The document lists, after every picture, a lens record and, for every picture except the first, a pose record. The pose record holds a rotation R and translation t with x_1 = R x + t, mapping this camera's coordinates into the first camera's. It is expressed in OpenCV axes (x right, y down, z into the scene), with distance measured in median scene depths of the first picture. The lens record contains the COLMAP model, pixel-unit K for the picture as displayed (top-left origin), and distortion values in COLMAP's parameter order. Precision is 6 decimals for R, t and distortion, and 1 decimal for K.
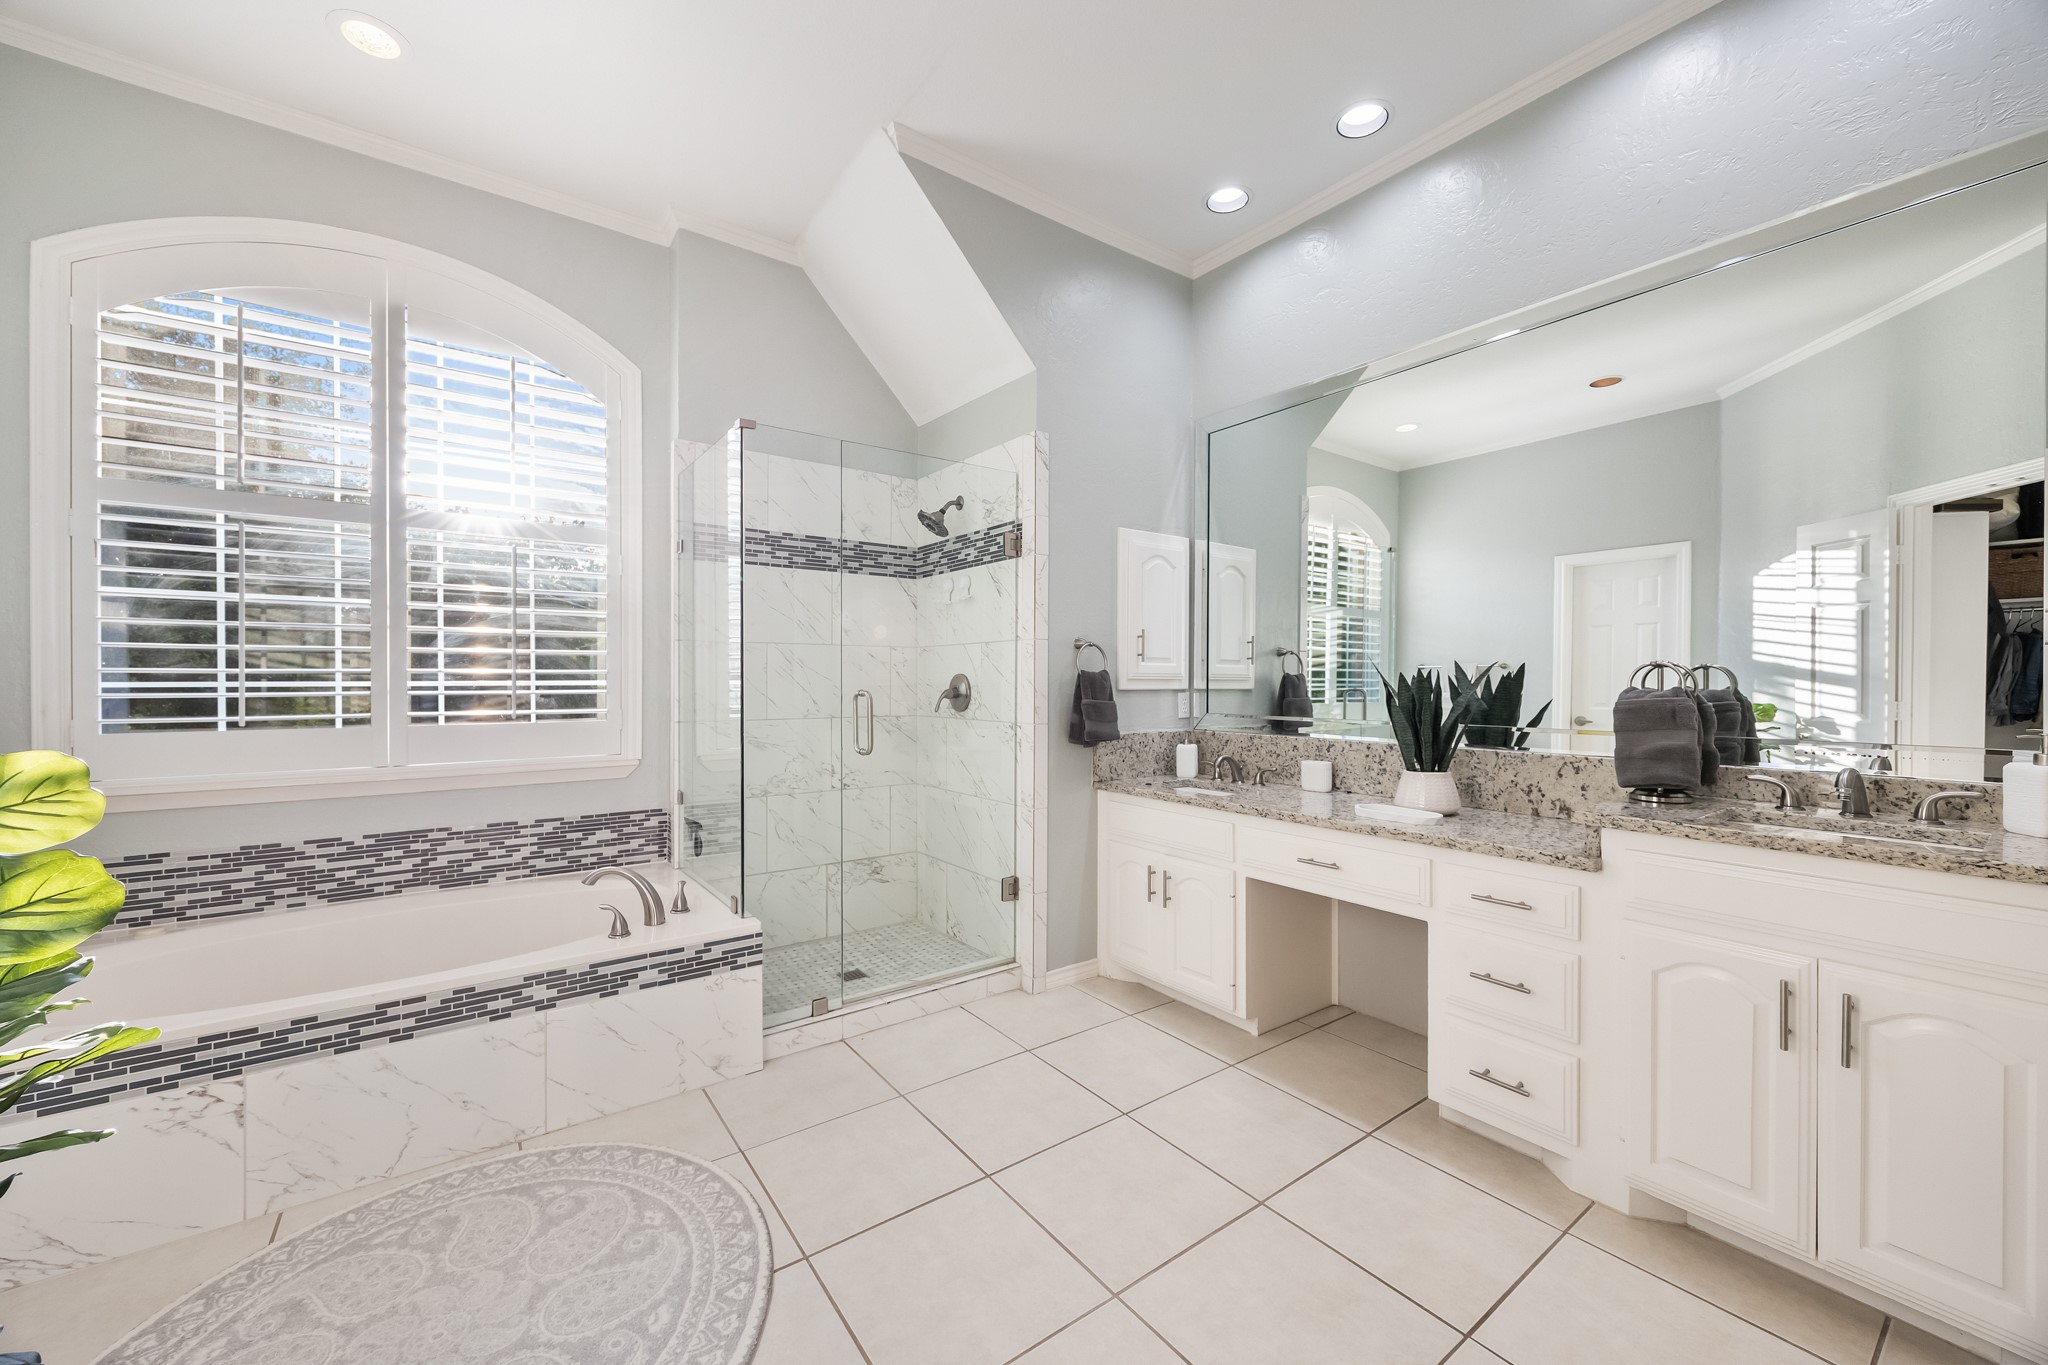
lens RADIAL K [[797.0, 0, 1032.0], [0, 797.0, 683.9], [0, 0, 1]] dist [0.008765, -0.000984]
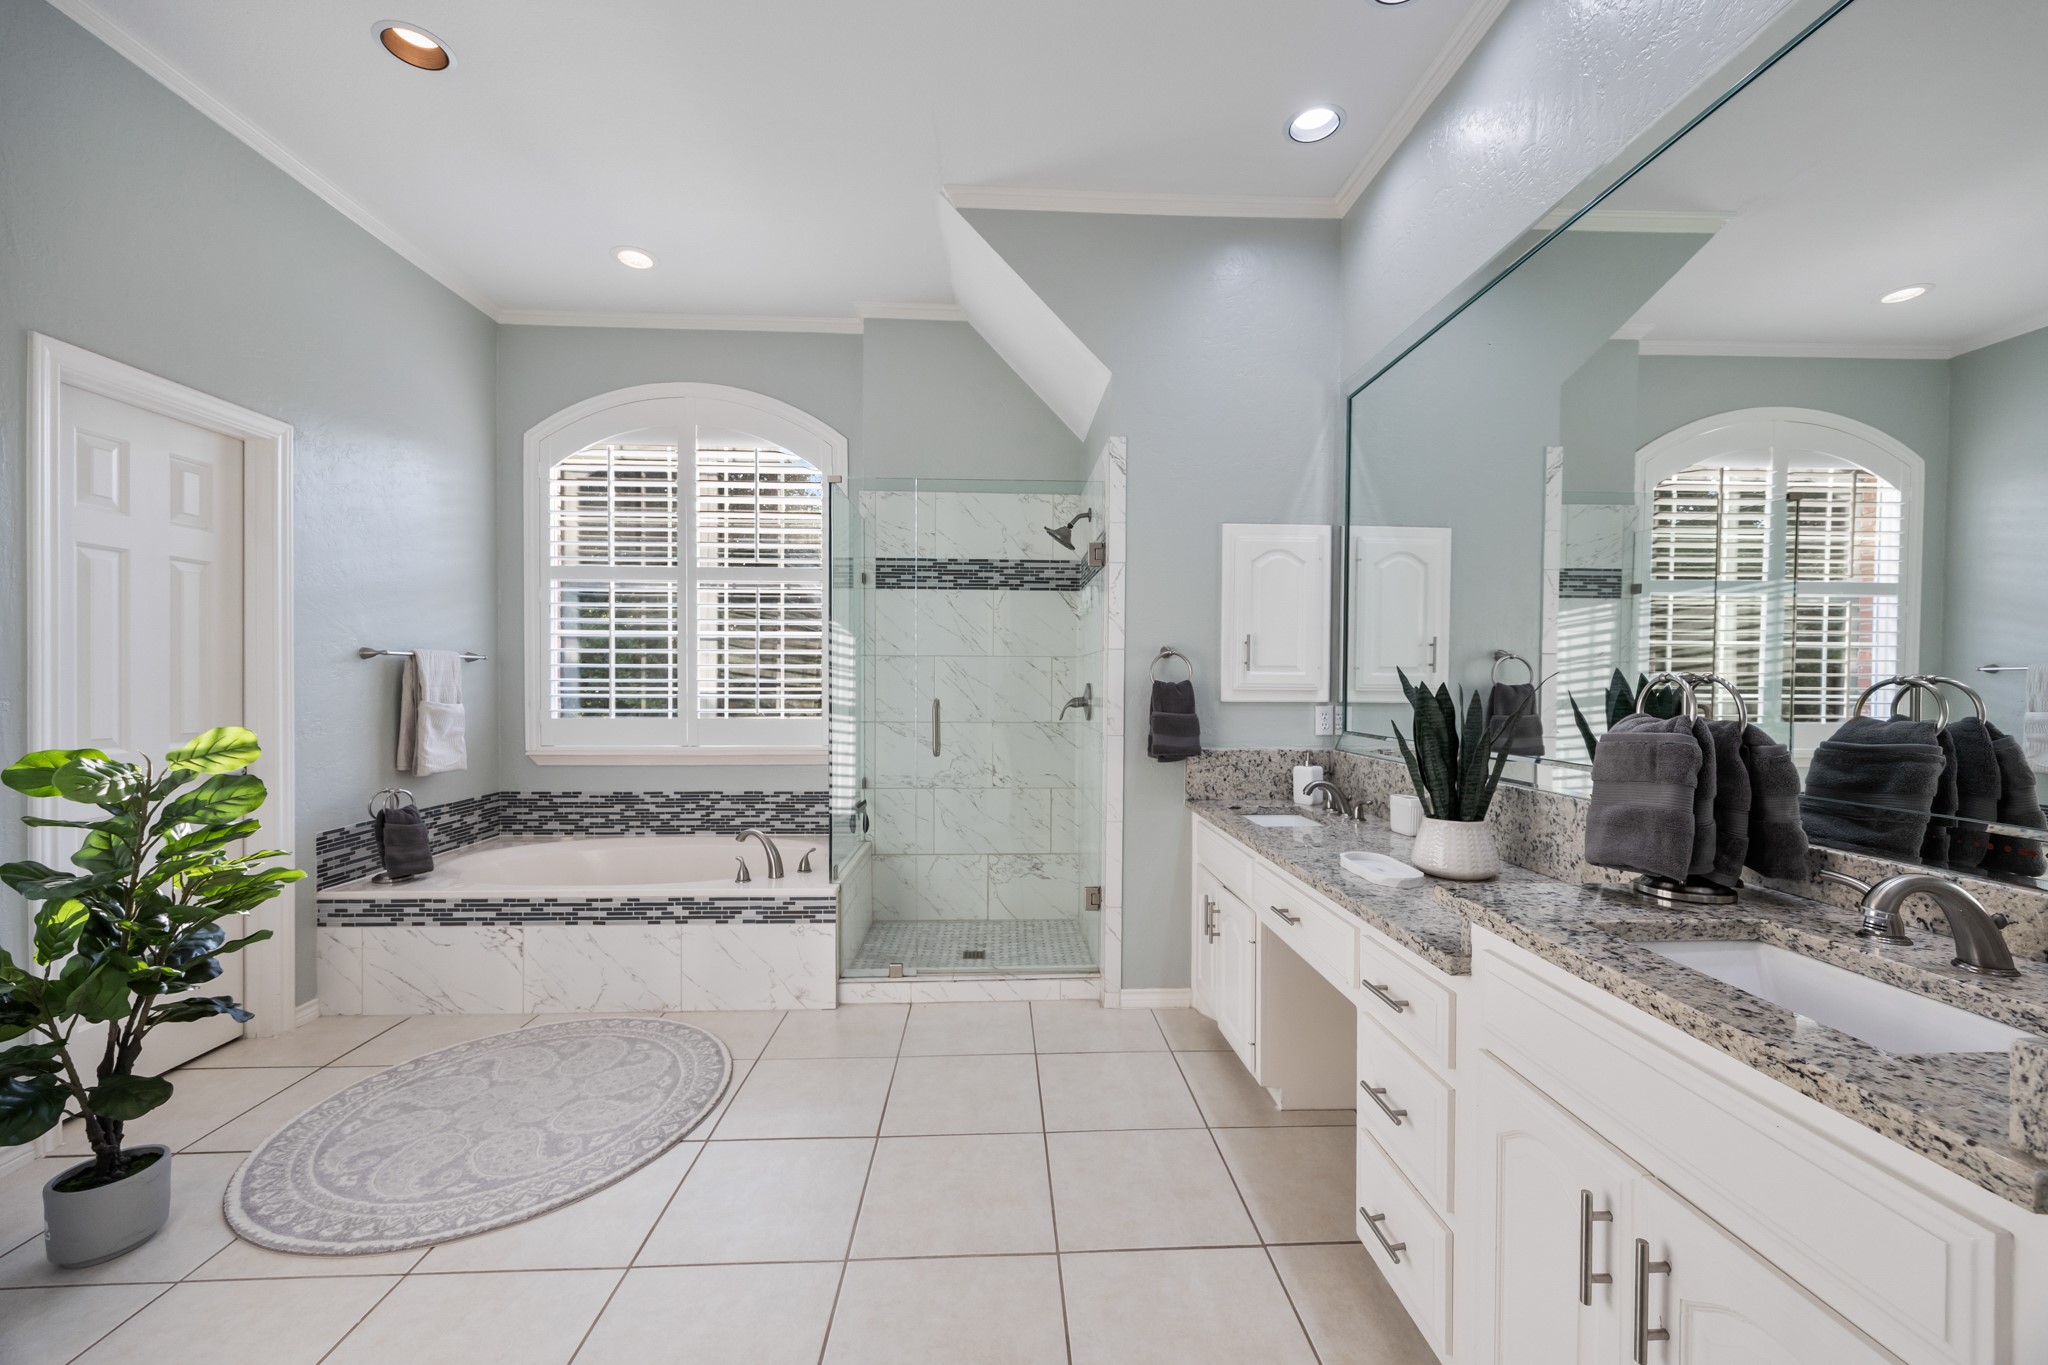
lens RADIAL K [[797.0, 0, 1014.0], [0, 797.0, 695.3], [0, 0, 1]] dist [0.008765, -0.000984]
pose [[0.827226, 0.012103, -0.561739, 0.449941], [-0.006394, 0.999906, 0.012127, -0.009870], [0.561833, -0.006440, 0.827226, 0.118084]]
